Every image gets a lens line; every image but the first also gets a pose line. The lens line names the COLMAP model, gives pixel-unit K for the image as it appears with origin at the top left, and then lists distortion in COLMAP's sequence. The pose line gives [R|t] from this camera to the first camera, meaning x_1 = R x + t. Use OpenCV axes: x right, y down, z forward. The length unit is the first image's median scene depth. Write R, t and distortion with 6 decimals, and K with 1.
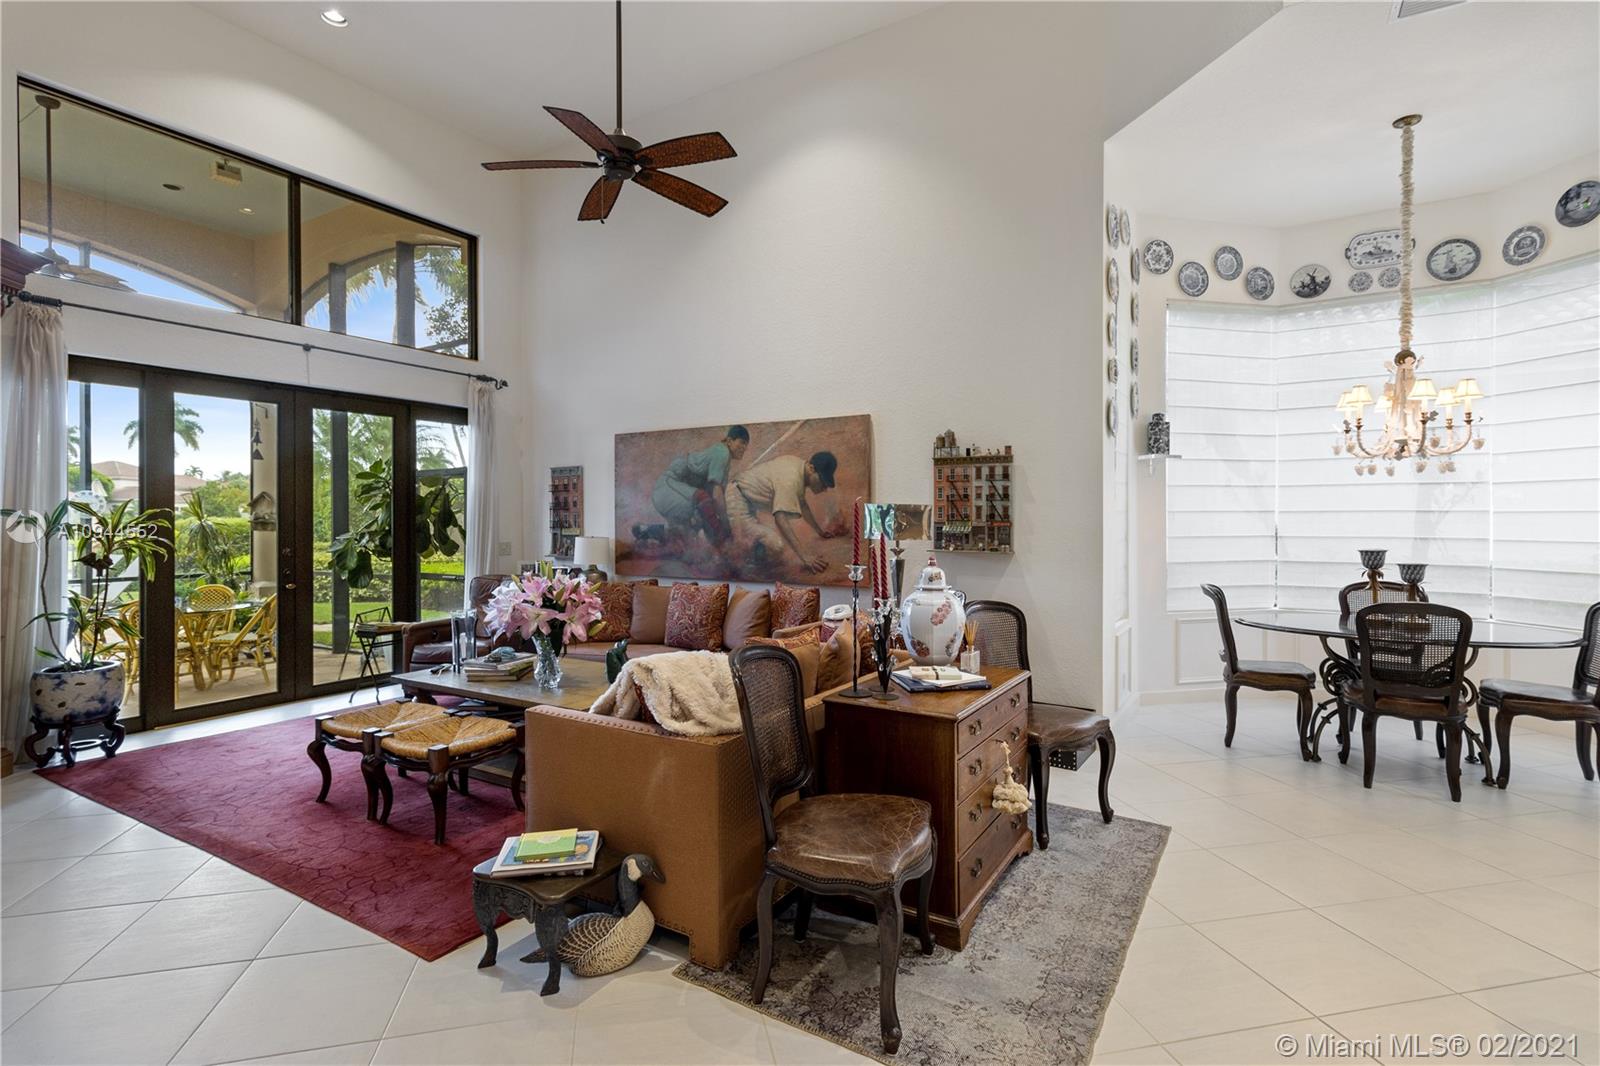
lens RADIAL K [[765.1, 0, 803.7], [0, 765.1, 517.5], [0, 0, 1]] dist [0.011801, 0.000381]
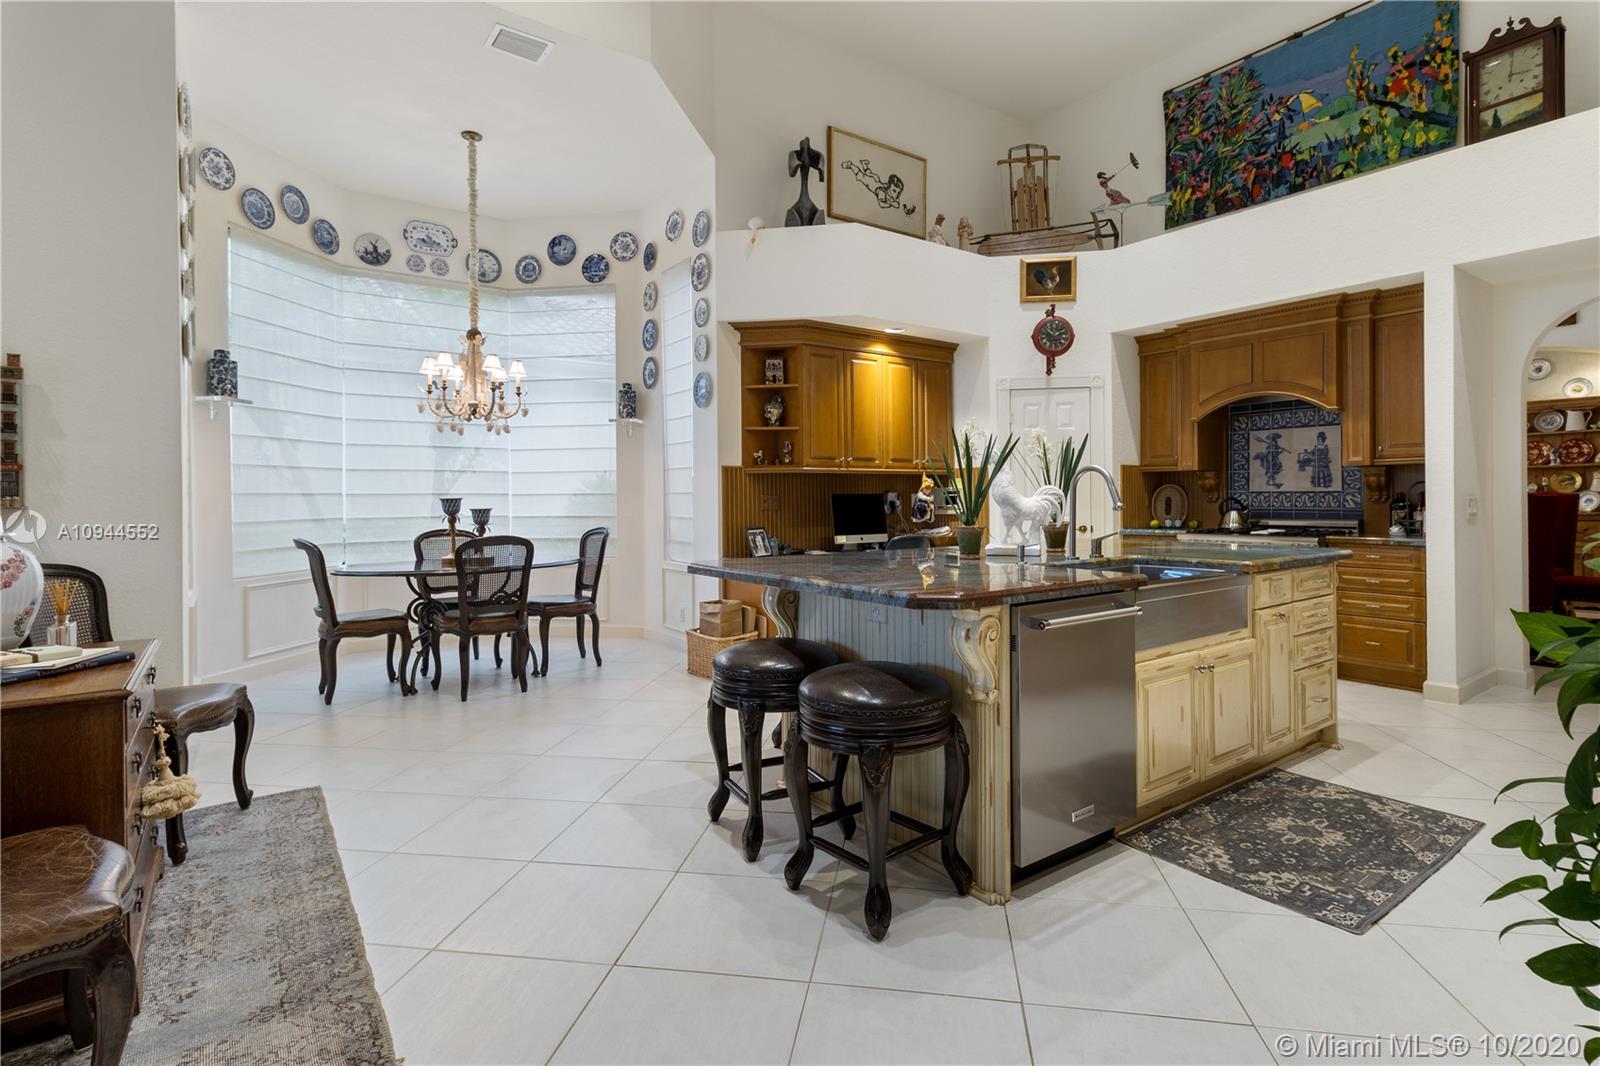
lens RADIAL K [[781.6, 0, 804.8], [0, 781.6, 494.2], [0, 0, 1]] dist [0.009602, 0.000679]
pose [[0.380955, 0.003642, 0.924586, -0.119138], [0.007485, 0.999947, -0.007023, 0.042889], [-0.924563, 0.009596, 0.380908, 0.066486]]
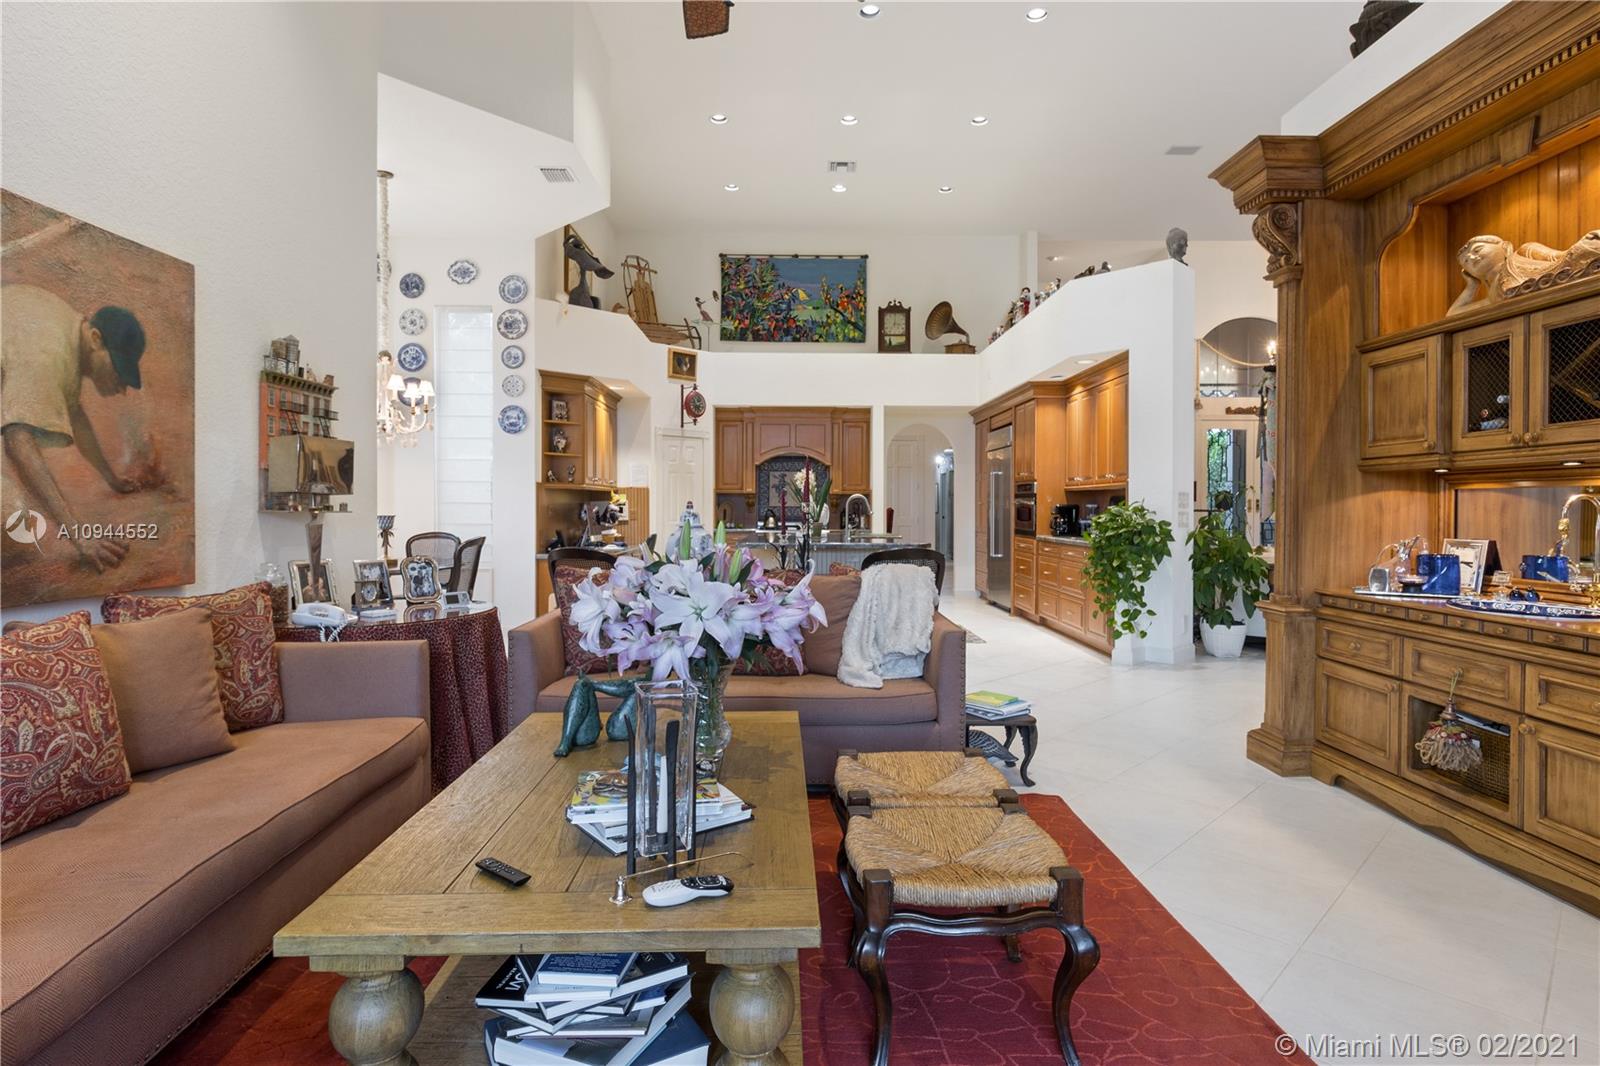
lens RADIAL K [[880.4, 0, 799.4], [0, 880.4, 507.3], [0, 0, 1]] dist [0.000715, -0.000249]
pose [[-0.542913, -0.000115, 0.839789, -0.739762], [-0.001262, 0.999999, -0.000679, 0.040164], [-0.839788, -0.001428, -0.542912, 1.072534]]
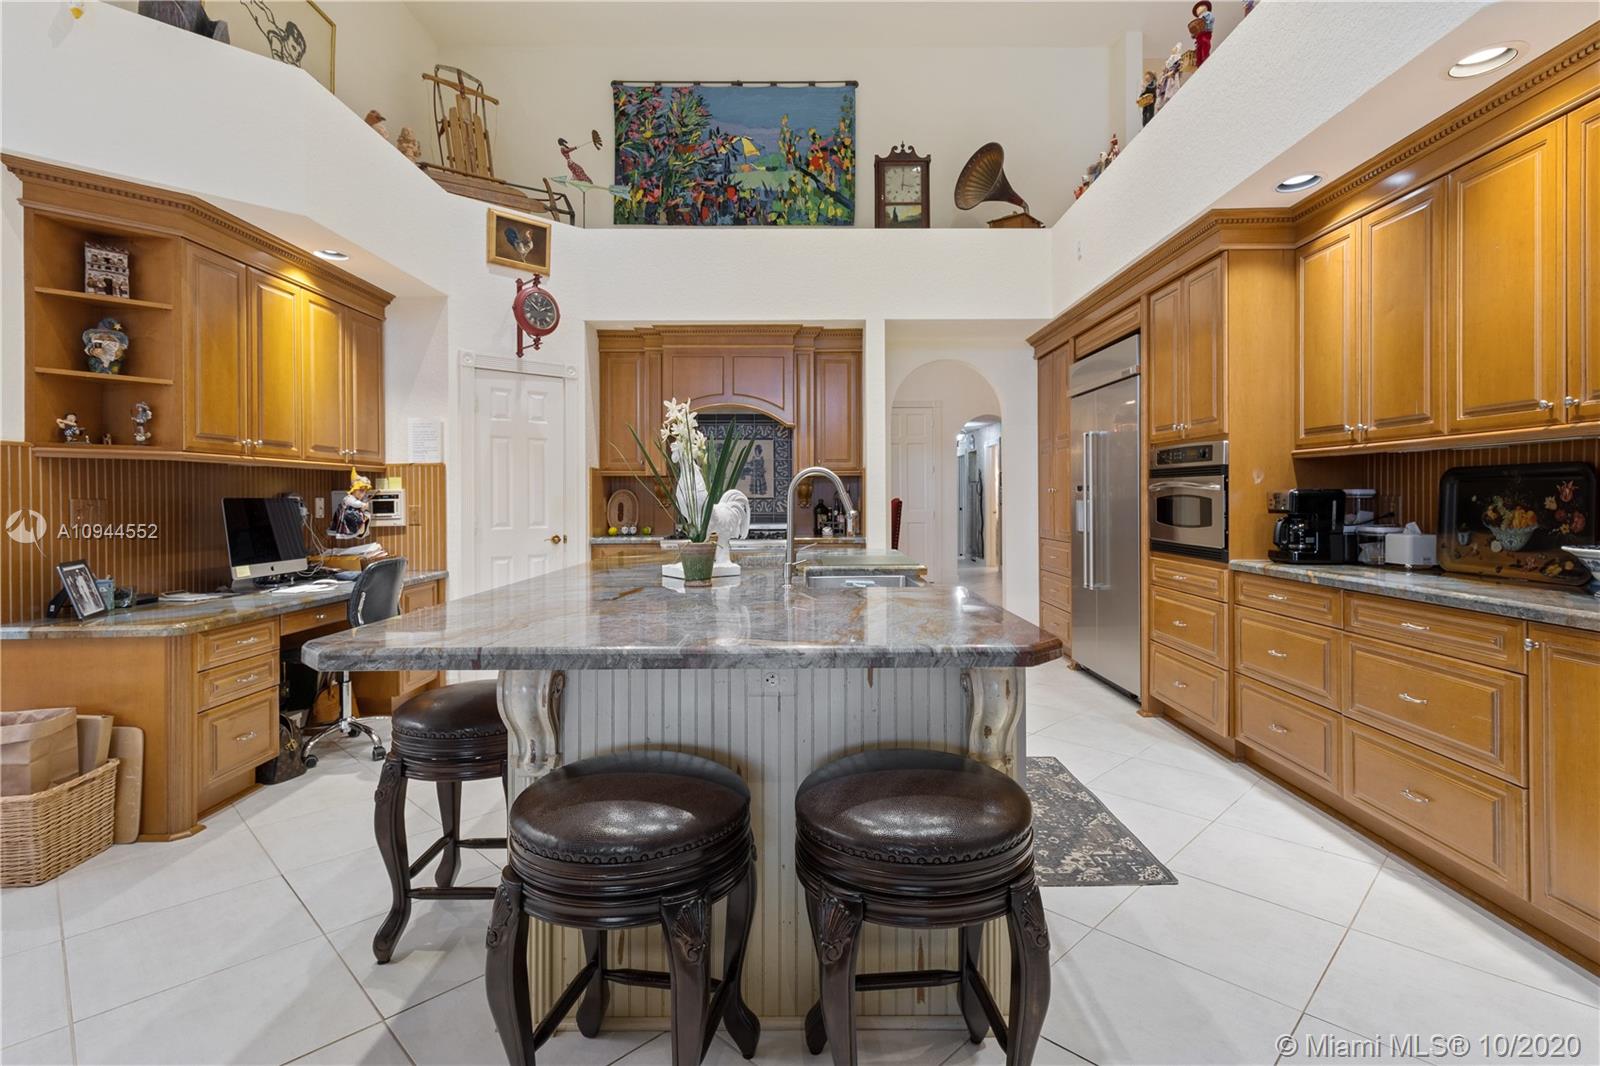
lens RADIAL K [[781.6, 0, 804.8], [0, 781.6, 494.2], [0, 0, 1]] dist [0.009602, 0.000679]
pose [[-0.532515, 0.008290, 0.846380, 0.093769], [0.005592, 0.999965, -0.006276, 0.038904], [-0.846402, 0.001391, -0.532542, 0.407017]]
